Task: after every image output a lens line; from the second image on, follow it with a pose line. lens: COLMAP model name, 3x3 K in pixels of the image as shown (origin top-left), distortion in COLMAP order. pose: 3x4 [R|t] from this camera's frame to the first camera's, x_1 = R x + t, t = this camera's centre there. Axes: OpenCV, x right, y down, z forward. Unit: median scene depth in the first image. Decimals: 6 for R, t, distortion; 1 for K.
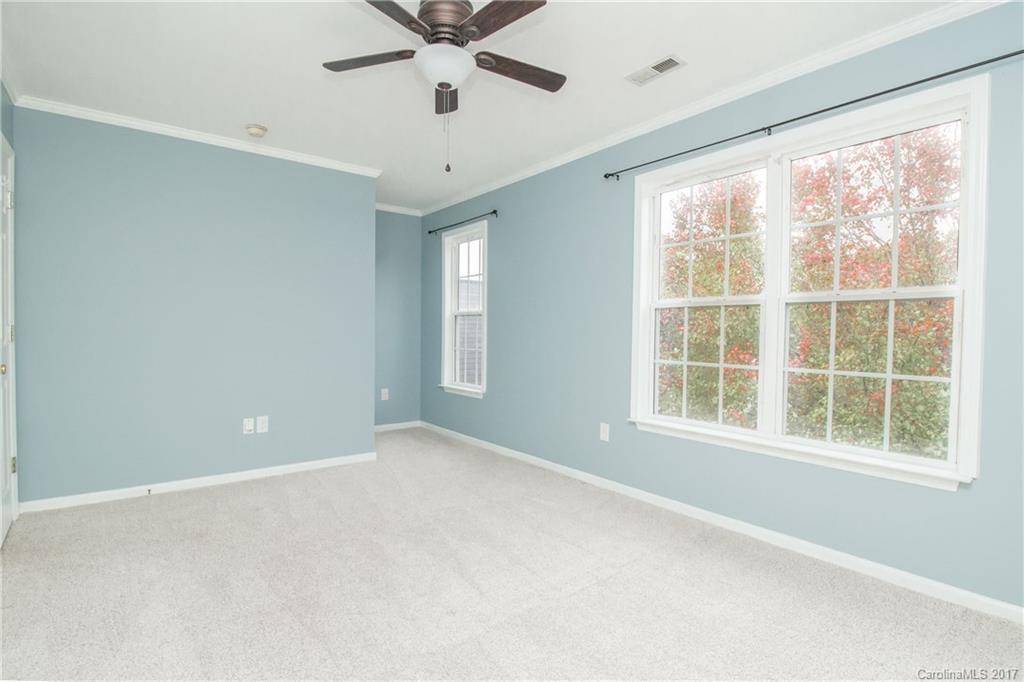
lens RADIAL K [[478.6, 0, 512.0], [0, 478.6, 341.0], [0, 0, 1]] dist [0.001208, -0.013853]
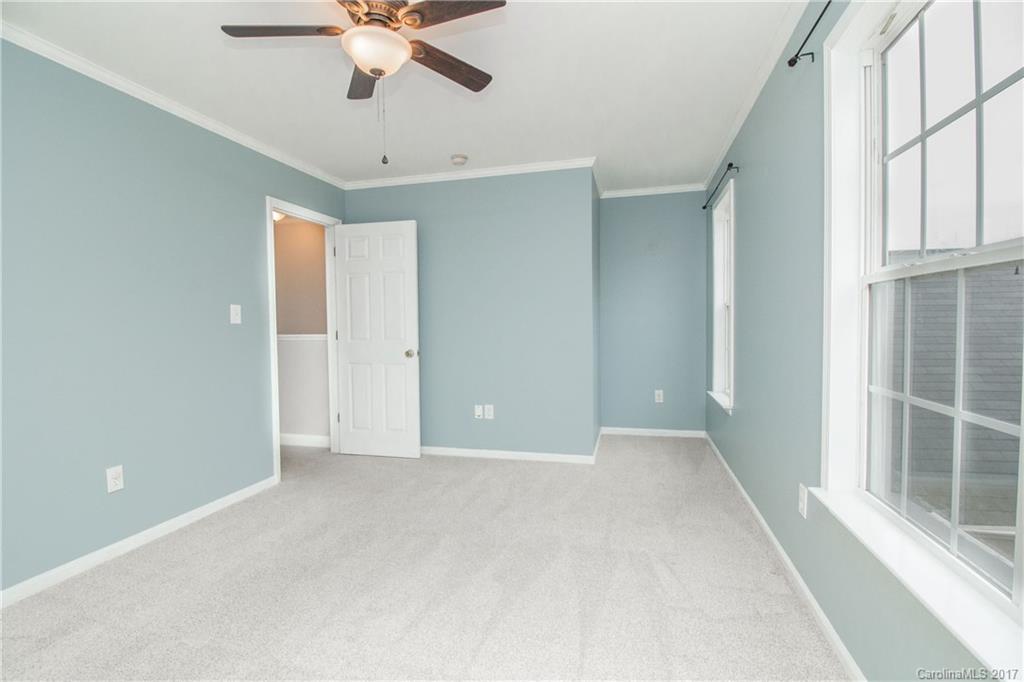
lens RADIAL K [[469.6, 0, 513.5], [0, 469.6, 336.9], [0, 0, 1]] dist [0.000584, -0.000011]
pose [[0.619756, 0.004477, -0.784782, 0.406870], [0.004337, 0.999949, 0.009129, -0.016177], [0.784782, -0.009061, 0.619705, 0.352687]]
